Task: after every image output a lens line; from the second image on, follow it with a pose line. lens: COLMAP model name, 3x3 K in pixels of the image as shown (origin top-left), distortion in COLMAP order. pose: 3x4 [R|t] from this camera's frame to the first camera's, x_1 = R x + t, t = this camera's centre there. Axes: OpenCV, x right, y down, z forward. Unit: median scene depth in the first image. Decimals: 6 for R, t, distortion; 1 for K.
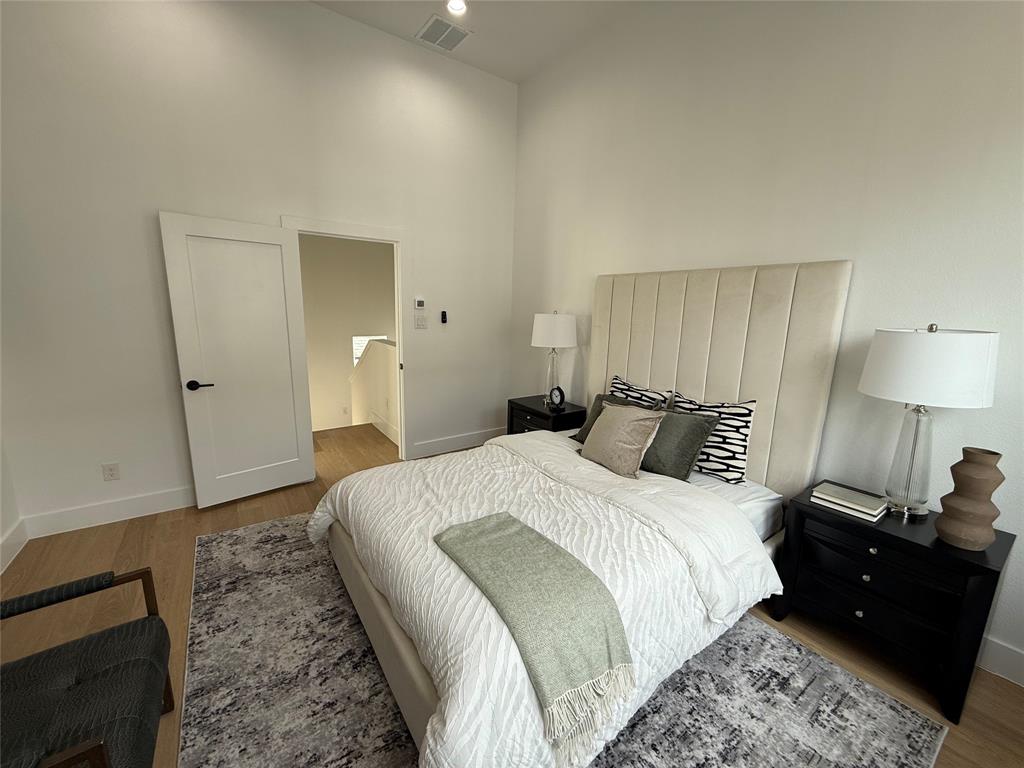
lens RADIAL K [[405.1, 0, 507.3], [0, 405.1, 385.0], [0, 0, 1]] dist [0.011717, 0.000063]
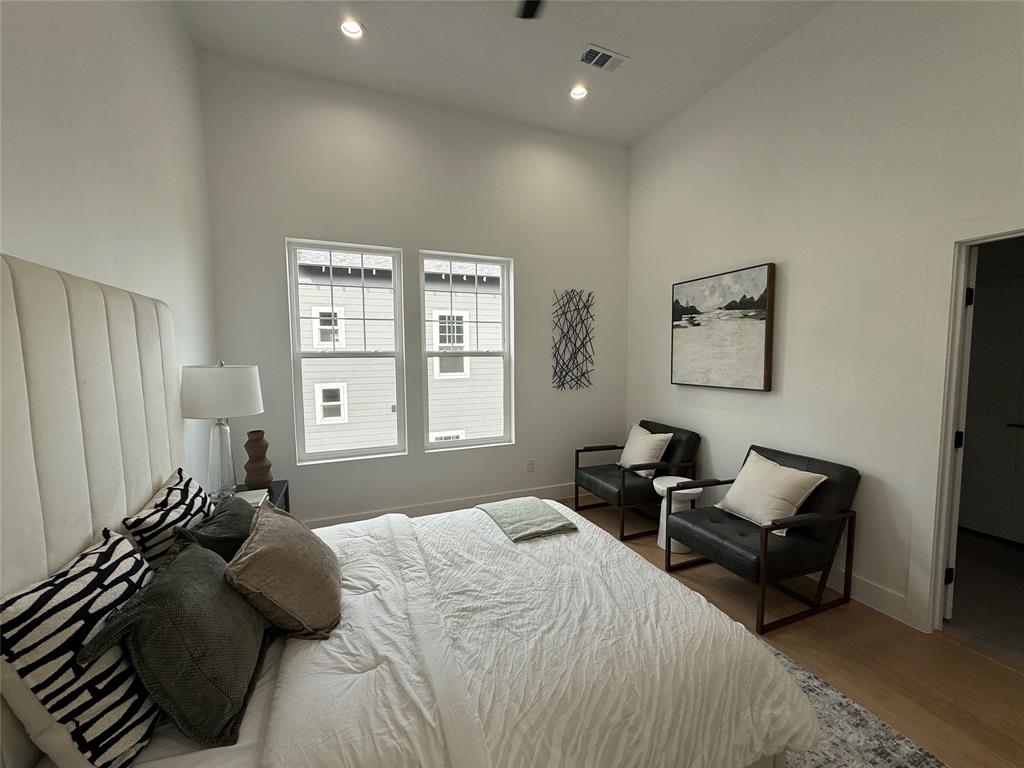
lens RADIAL K [[405.1, 0, 507.3], [0, 405.1, 385.0], [0, 0, 1]] dist [0.011717, 0.000063]
pose [[-0.969994, -0.012137, 0.242824, -0.215750], [0.050894, 0.966489, 0.251611, -0.302938], [-0.237741, 0.256420, -0.936872, 1.765460]]
